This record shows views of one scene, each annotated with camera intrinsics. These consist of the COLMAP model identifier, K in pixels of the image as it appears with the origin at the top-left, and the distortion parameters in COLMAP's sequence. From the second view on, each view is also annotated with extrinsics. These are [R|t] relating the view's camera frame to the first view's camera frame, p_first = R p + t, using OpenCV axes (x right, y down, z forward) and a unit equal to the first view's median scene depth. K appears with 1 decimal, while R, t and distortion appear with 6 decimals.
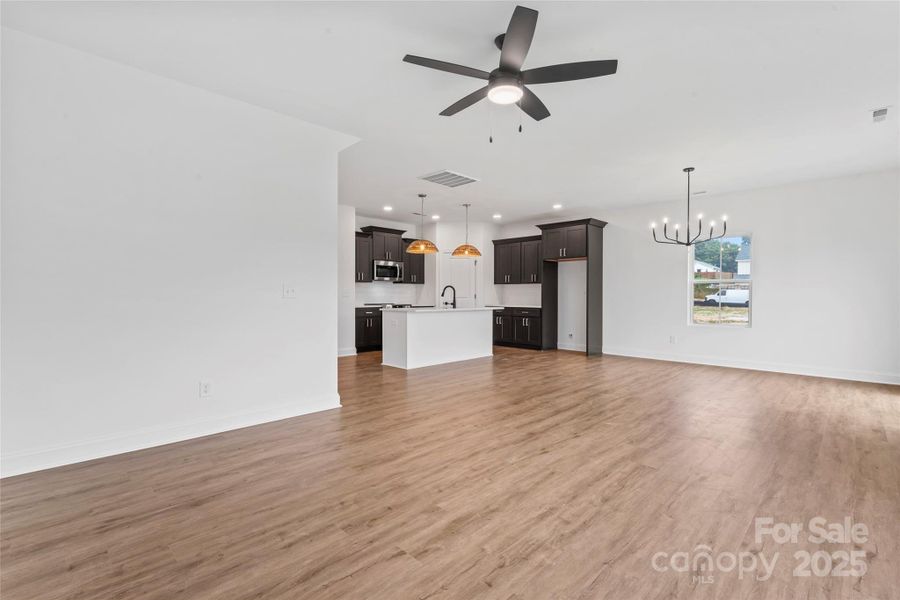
lens RADIAL K [[412.2, 0, 445.9], [0, 412.2, 298.8], [0, 0, 1]] dist [0.002982, -0.000049]
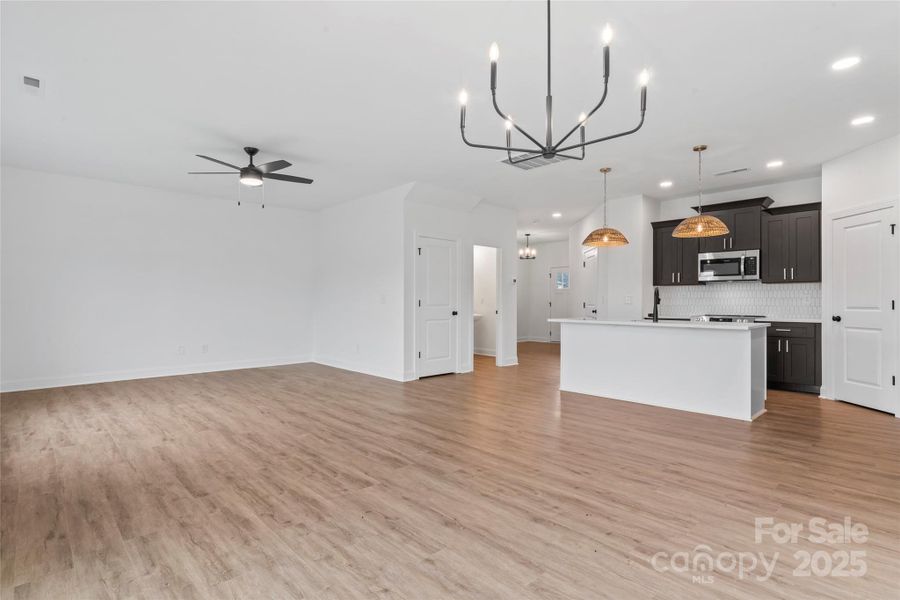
lens RADIAL K [[441.6, 0, 444.9], [0, 441.6, 301.9], [0, 0, 1]] dist [0.002400, 0.000142]
pose [[-0.031177, -0.002620, -0.999510, 1.311125], [-0.012349, 0.999921, -0.002236, -0.005461], [0.999438, 0.012273, -0.031207, 1.265157]]
